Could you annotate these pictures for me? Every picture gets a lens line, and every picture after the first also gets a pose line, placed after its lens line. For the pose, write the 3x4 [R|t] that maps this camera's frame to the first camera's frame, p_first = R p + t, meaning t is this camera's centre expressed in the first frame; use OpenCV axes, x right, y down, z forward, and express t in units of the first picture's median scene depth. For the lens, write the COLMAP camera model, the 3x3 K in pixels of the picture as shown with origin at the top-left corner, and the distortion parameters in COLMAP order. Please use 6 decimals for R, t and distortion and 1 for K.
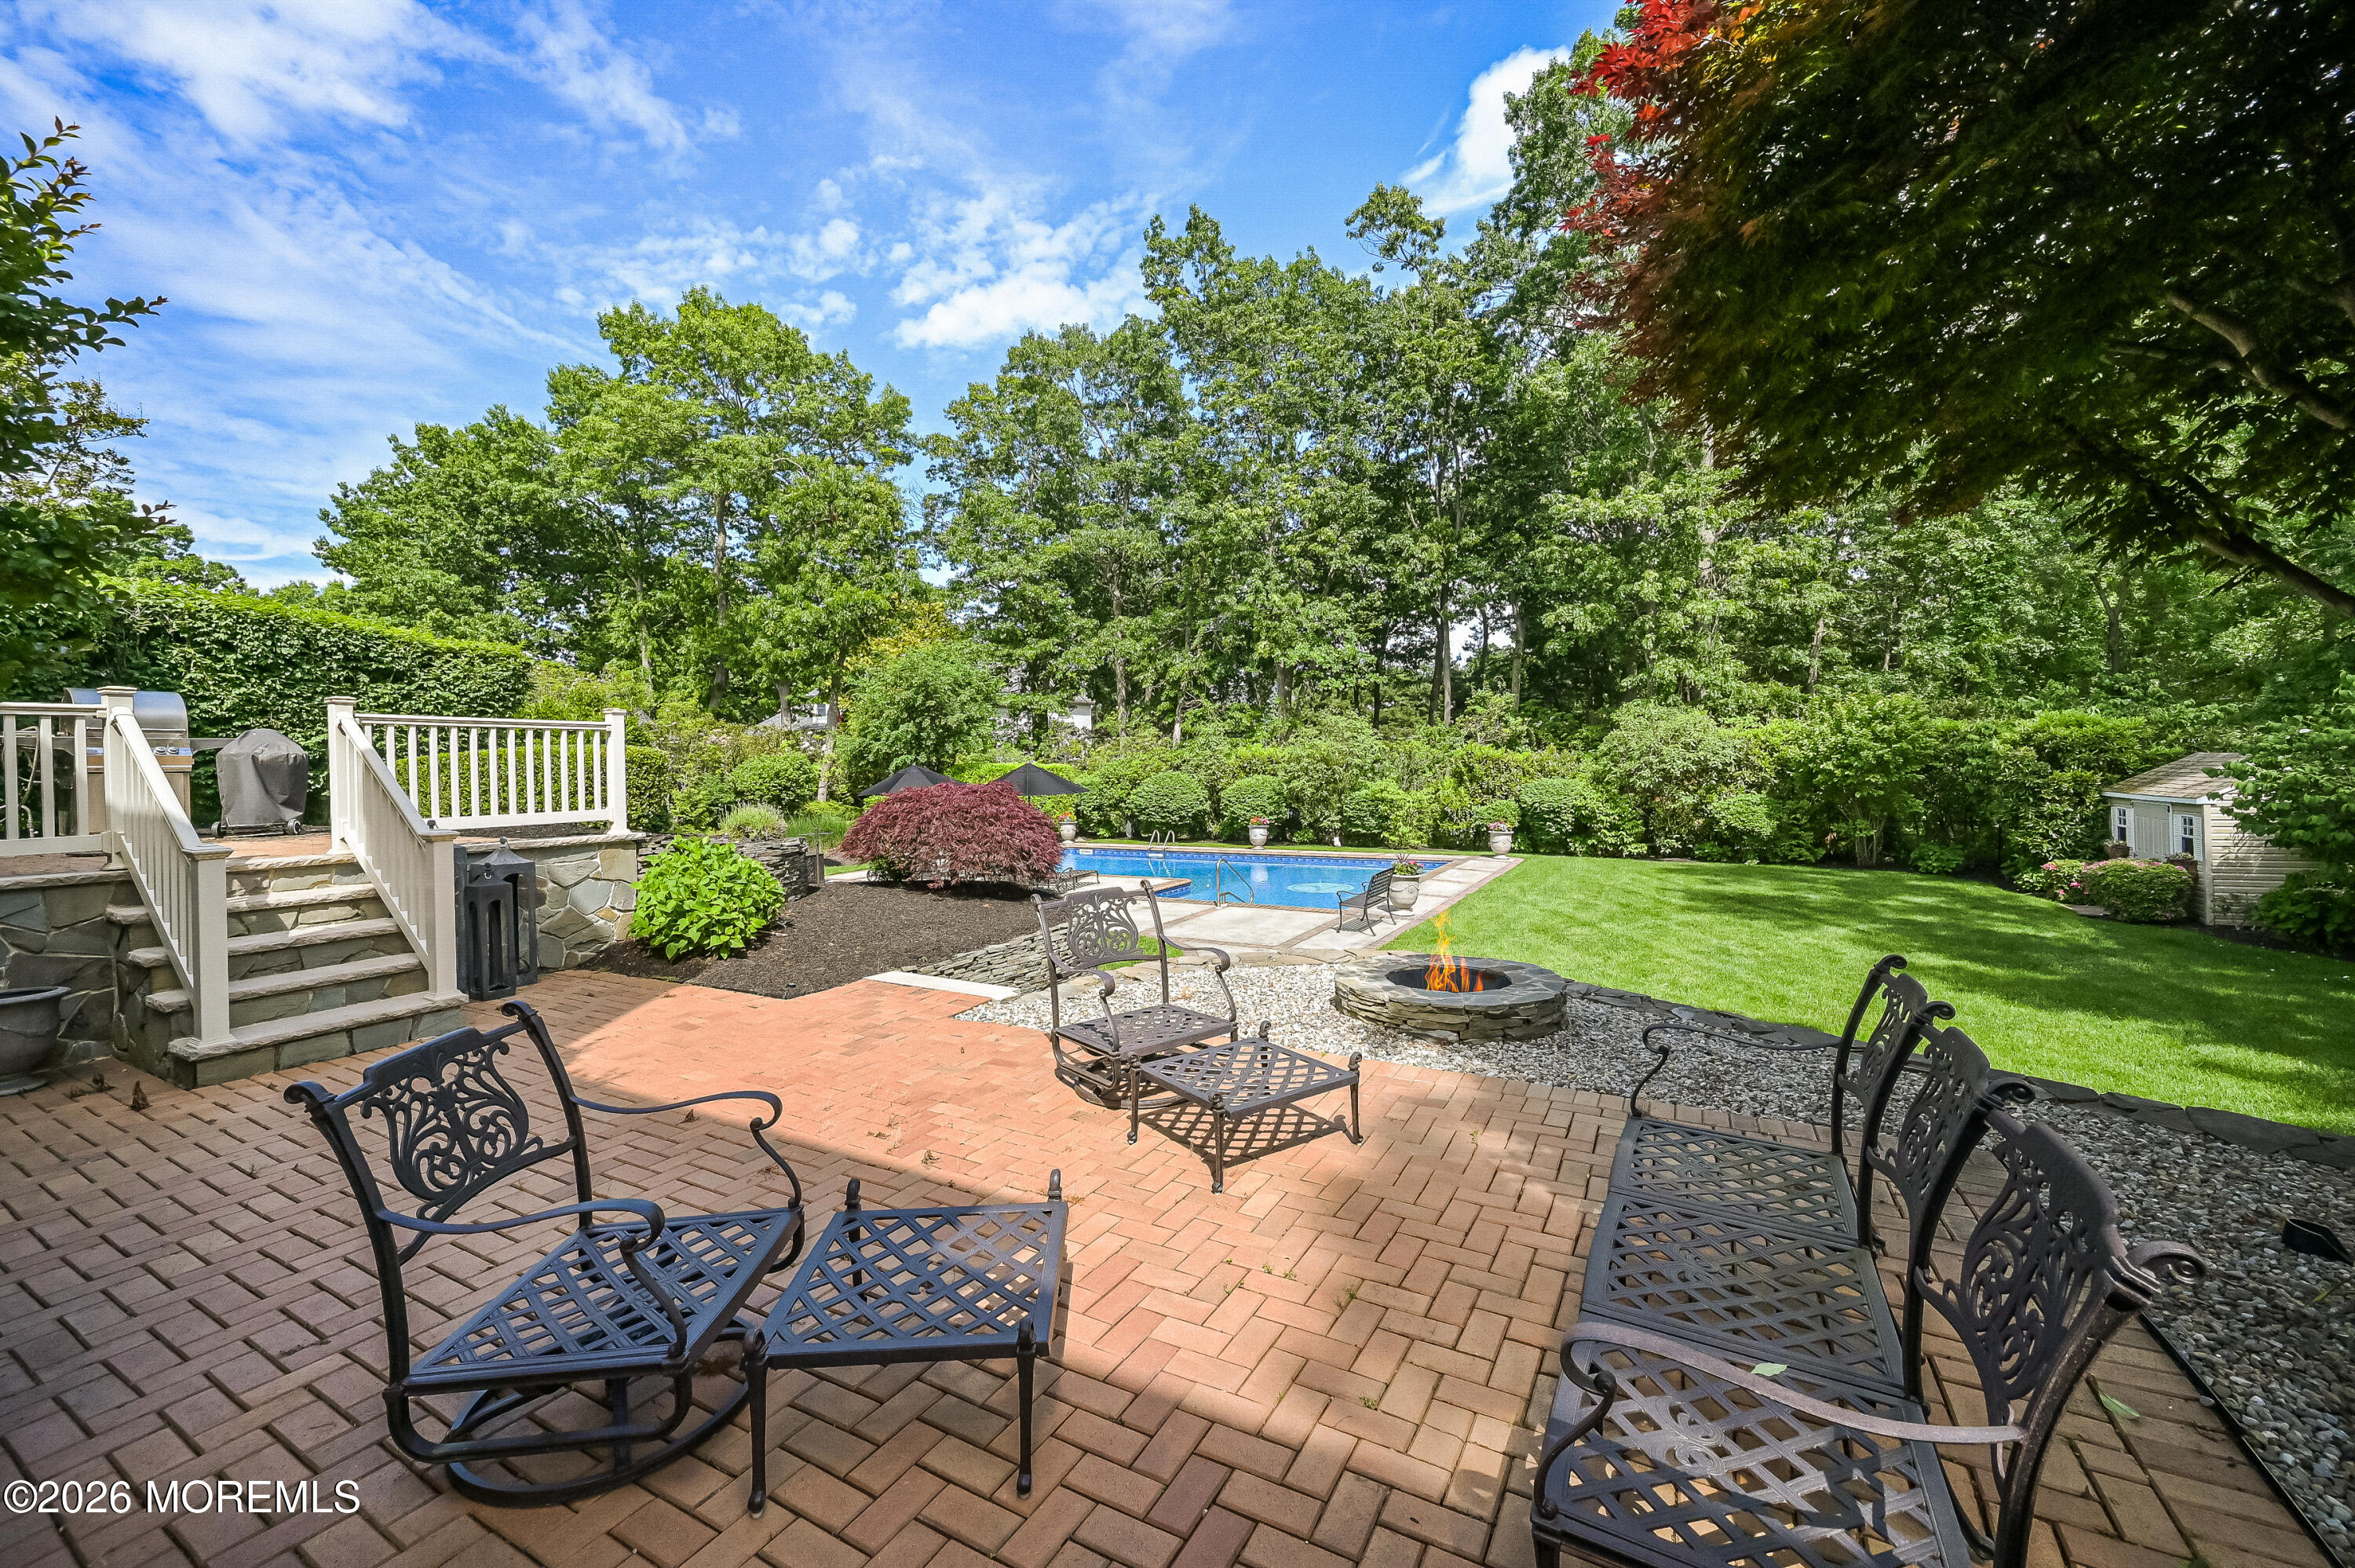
lens RADIAL K [[917.7, 0, 1188.6], [0, 917.7, 779.8], [0, 0, 1]] dist [-0.000007, -0.001208]
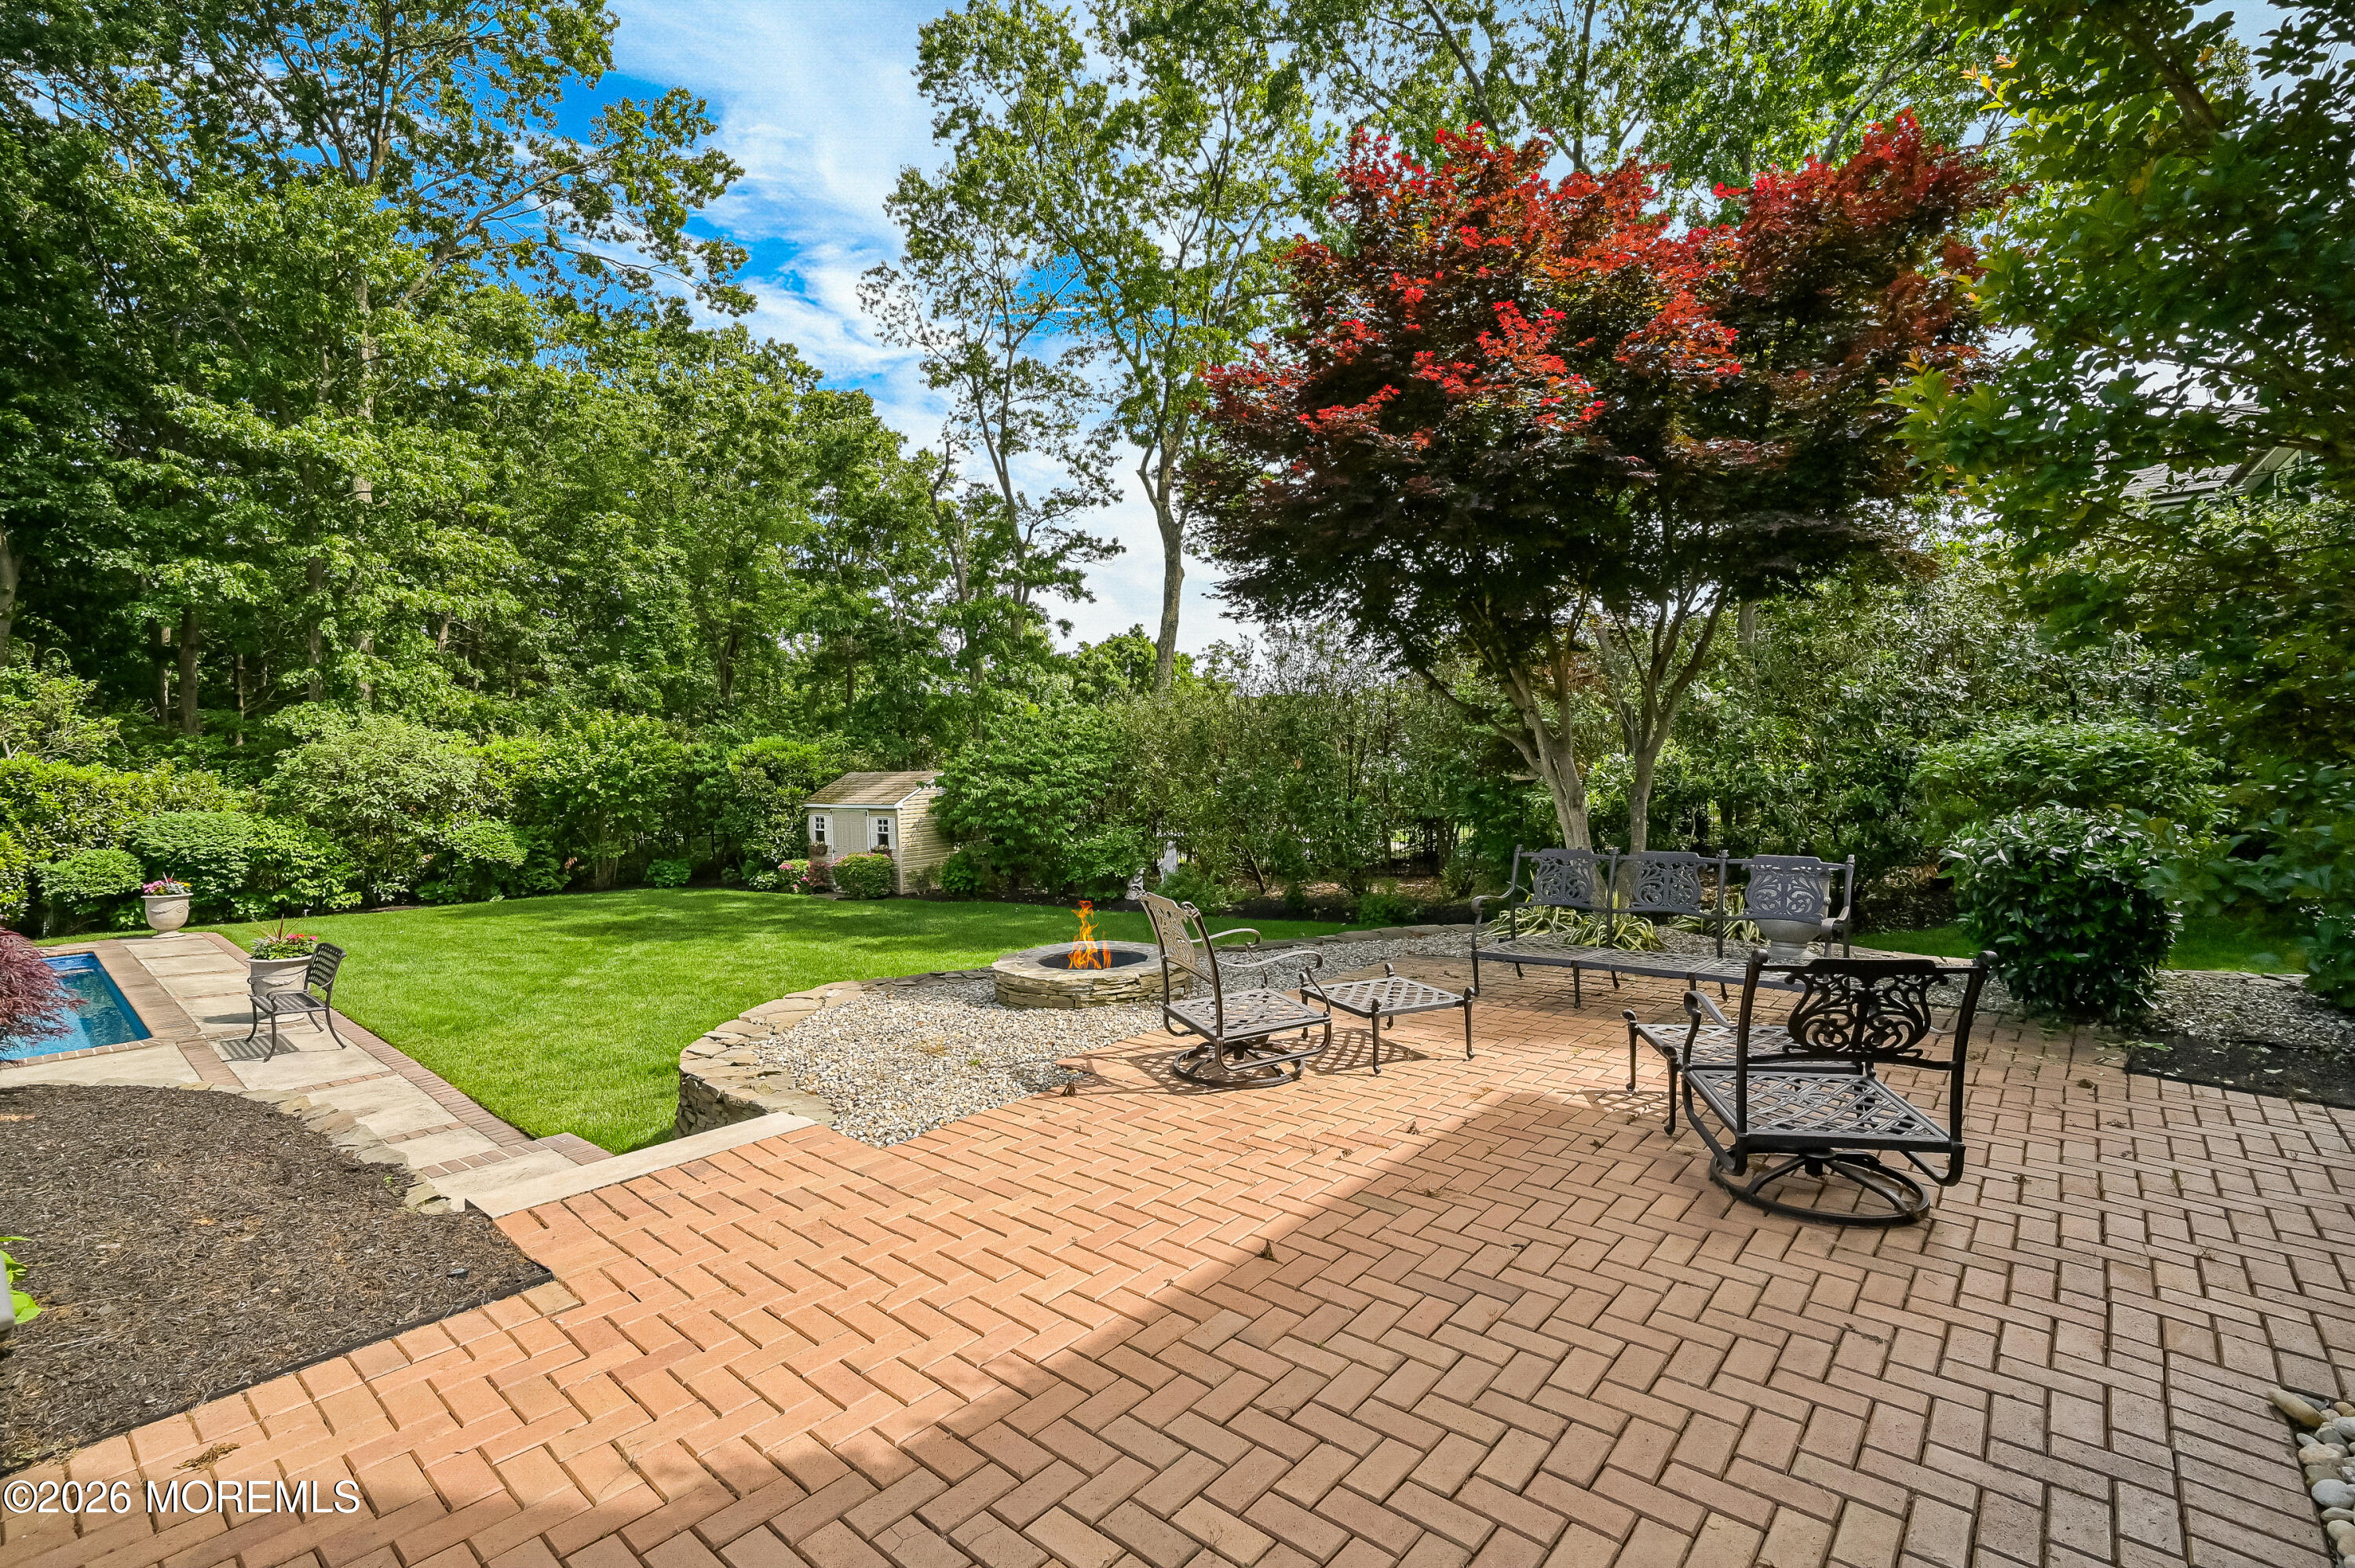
lens RADIAL K [[1054.0, 0, 1176.4], [0, 1054.0, 780.1], [0, 0, 1]] dist [-0.002395, 0.000546]
pose [[0.199078, -0.002797, 0.979980, -0.197454], [0.032530, 0.999464, -0.003756, 0.001622], [-0.979444, 0.032627, 0.199062, 0.132907]]
